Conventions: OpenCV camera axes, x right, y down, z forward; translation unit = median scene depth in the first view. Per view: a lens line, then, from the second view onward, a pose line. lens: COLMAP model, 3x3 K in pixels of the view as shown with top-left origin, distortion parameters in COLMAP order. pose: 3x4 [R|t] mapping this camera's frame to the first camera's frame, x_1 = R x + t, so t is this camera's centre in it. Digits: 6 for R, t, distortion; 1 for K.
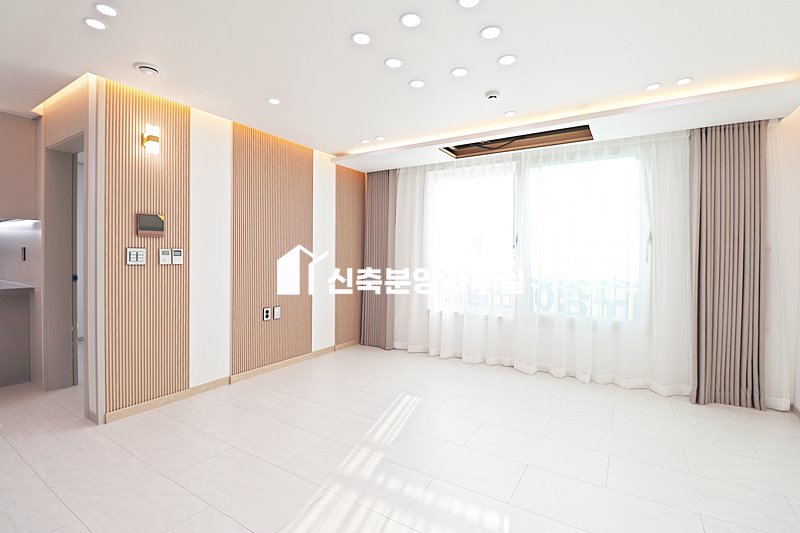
lens RADIAL K [[369.1, 0, 400.4], [0, 369.1, 259.6], [0, 0, 1]] dist [0.002195, -0.015029]
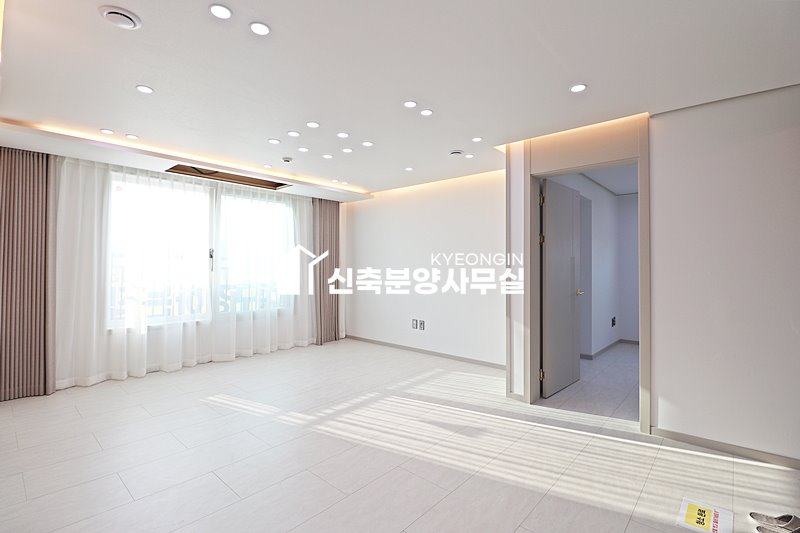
lens RADIAL K [[375.8, 0, 401.3], [0, 375.8, 260.3], [0, 0, 1]] dist [0.003954, -0.016677]
pose [[0.170136, 0.005729, 0.985404, -0.858485], [0.007620, 0.999946, -0.007129, -0.020789], [-0.985391, 0.008722, 0.170083, 0.219064]]
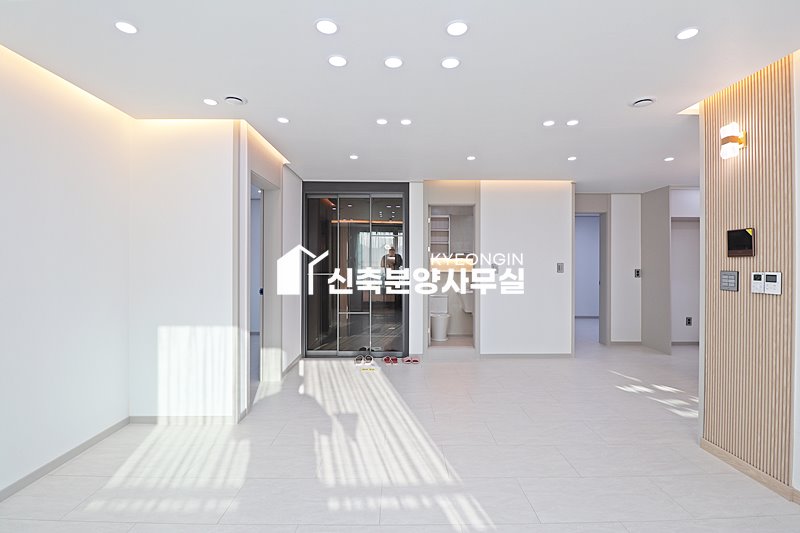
lens RADIAL K [[369.1, 0, 400.4], [0, 369.1, 259.6], [0, 0, 1]] dist [0.002195, -0.015029]
pose [[-0.842837, -0.016761, -0.537908, 0.305722], [-0.018448, 0.999827, -0.002248, -0.031973], [0.537852, 0.008028, -0.843001, 0.995469]]
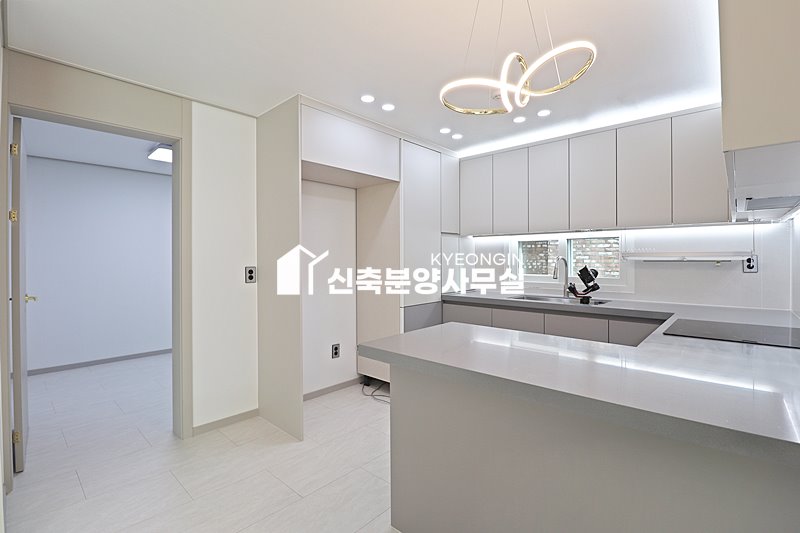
lens RADIAL K [[369.1, 0, 400.4], [0, 369.1, 259.6], [0, 0, 1]] dist [0.002195, -0.015029]
pose [[-0.196479, -0.007654, -0.980478, -0.691715], [-0.012977, 0.999902, -0.005205, -0.028071], [0.980422, 0.011701, -0.196559, 0.681715]]
